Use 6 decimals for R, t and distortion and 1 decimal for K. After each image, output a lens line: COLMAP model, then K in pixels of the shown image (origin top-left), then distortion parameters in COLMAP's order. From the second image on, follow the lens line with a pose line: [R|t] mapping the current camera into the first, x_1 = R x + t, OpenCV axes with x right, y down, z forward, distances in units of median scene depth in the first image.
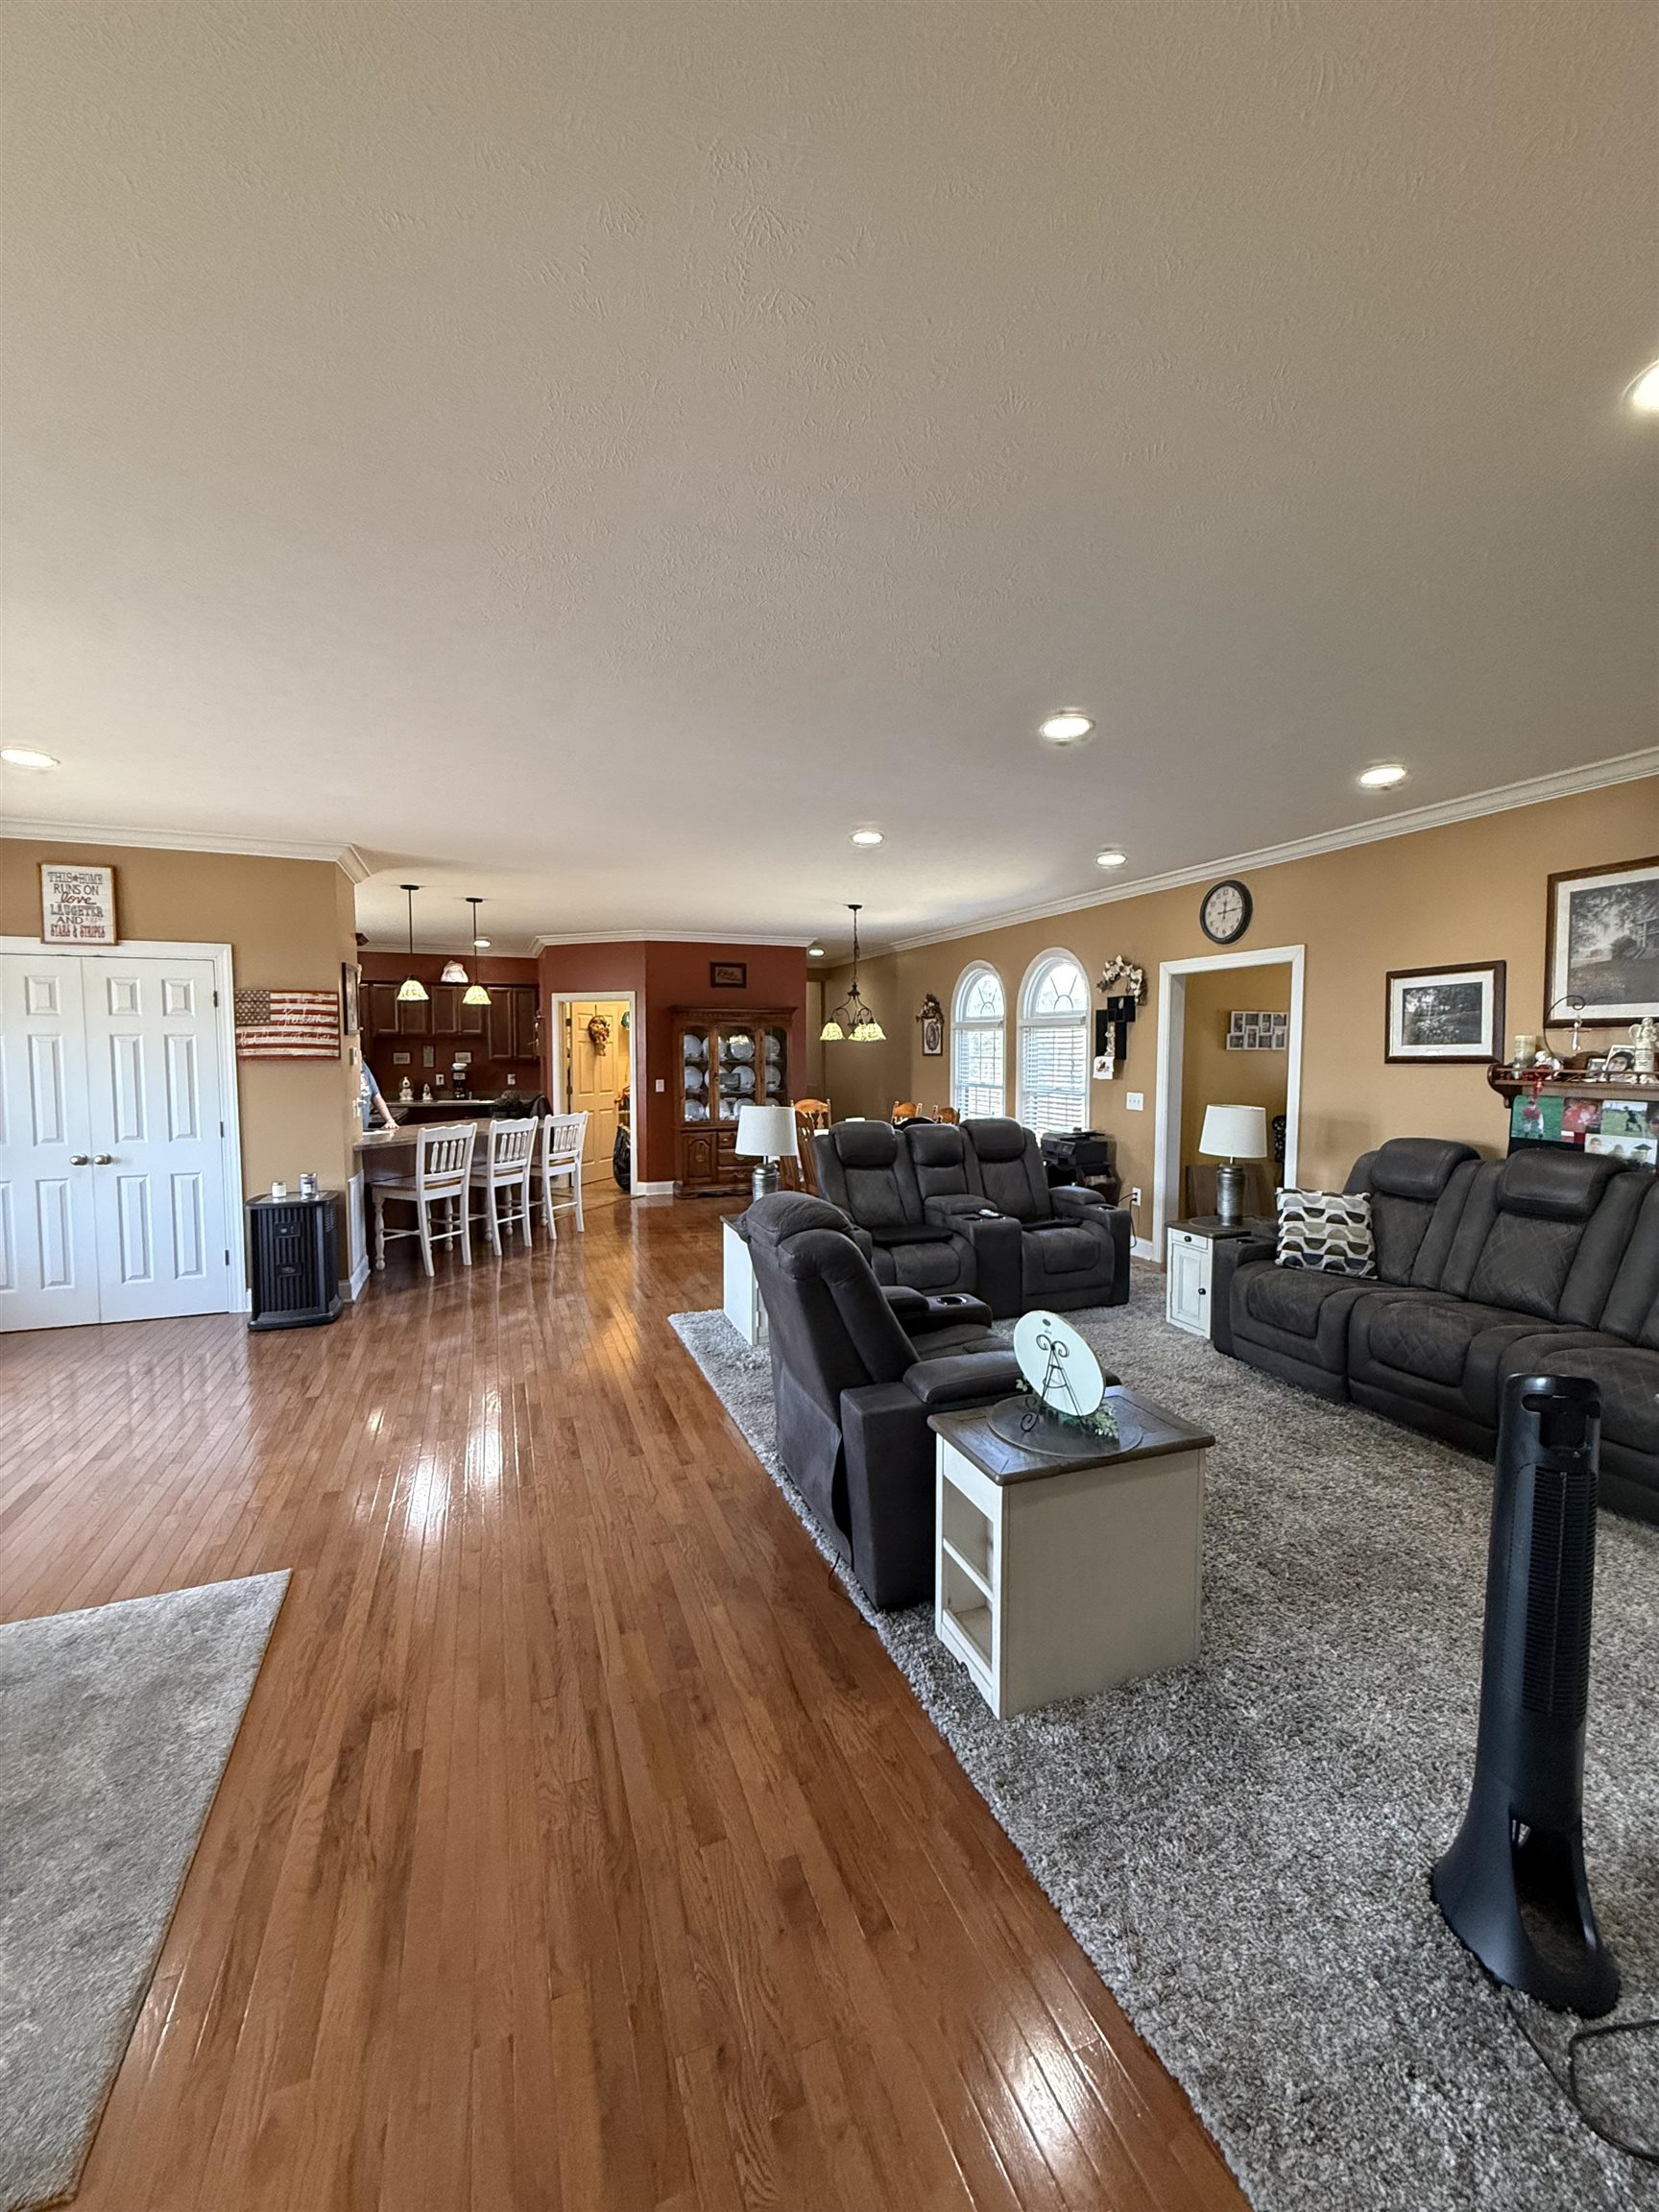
lens RADIAL K [[879.9, 0, 828.5], [0, 879.9, 1100.4], [0, 0, 1]] dist [-0.000309, 0.000503]
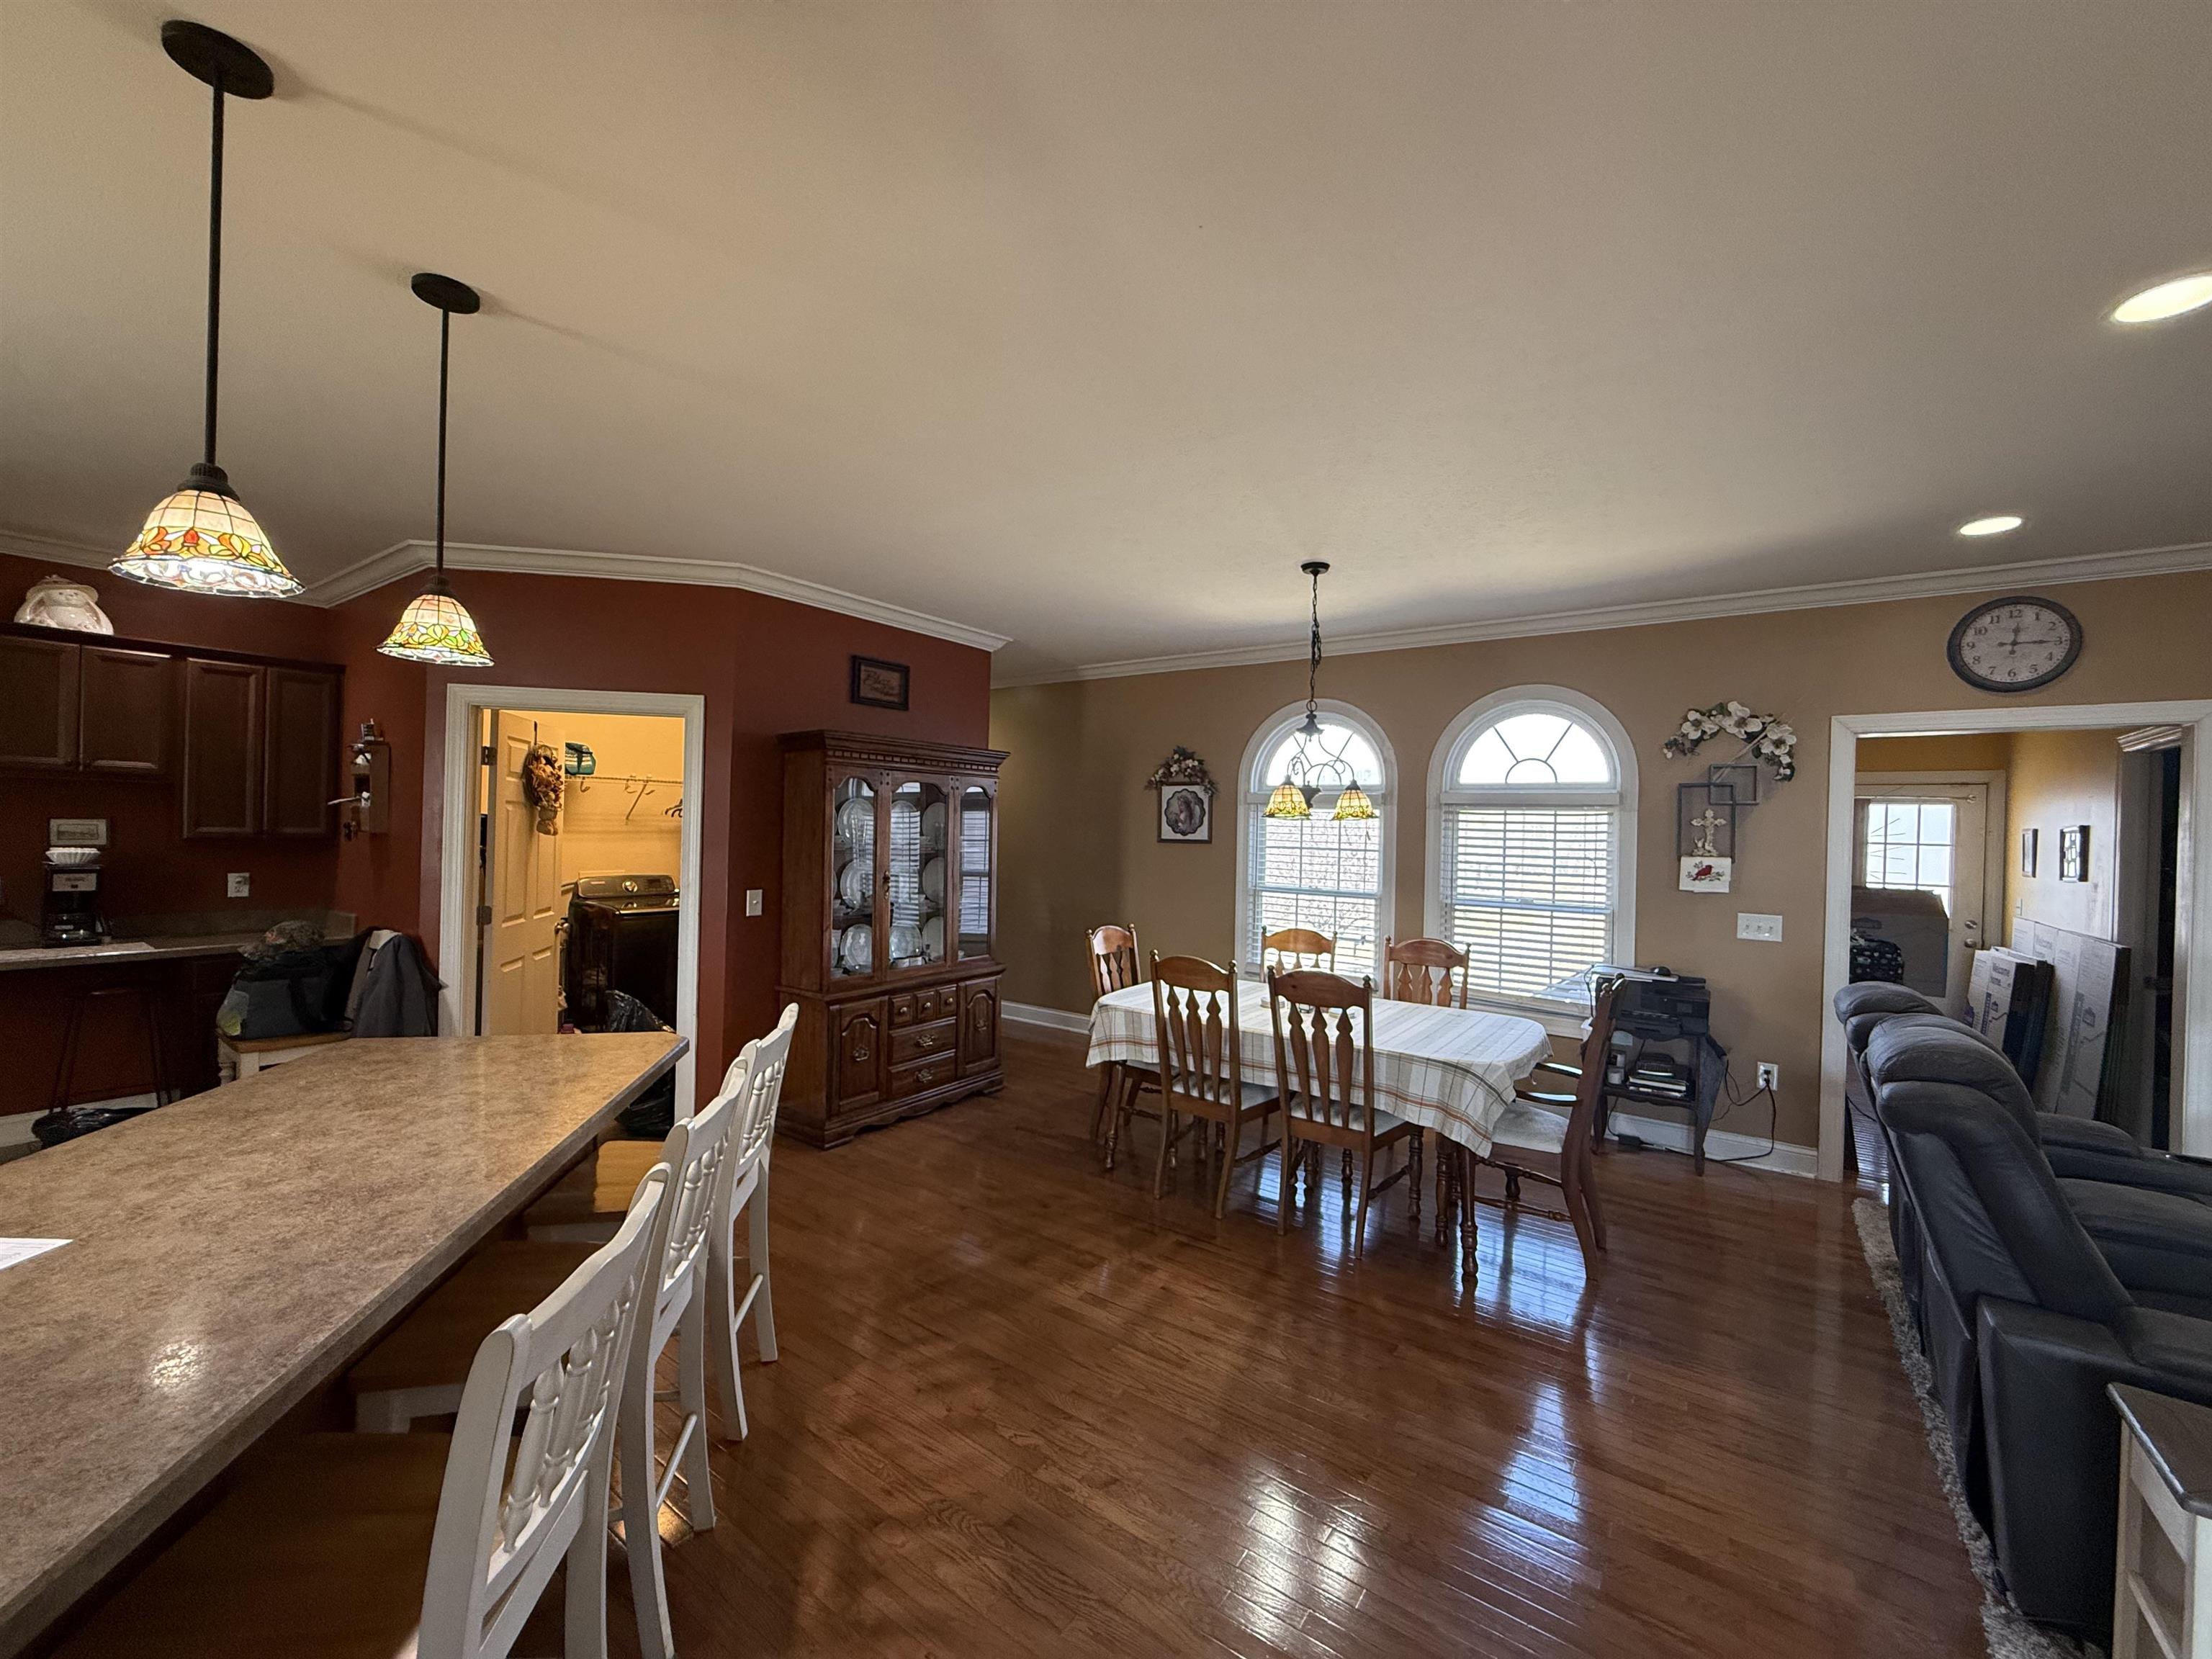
lens RADIAL K [[879.9, 0, 1100.8], [0, 879.9, 826.5], [0, 0, 1]] dist [-0.000309, 0.000503]
pose [[0.839753, 0.020105, 0.542597, -0.570586], [0.009060, 0.998656, -0.051025, -0.061801], [-0.542894, 0.047764, 0.838442, 0.998540]]
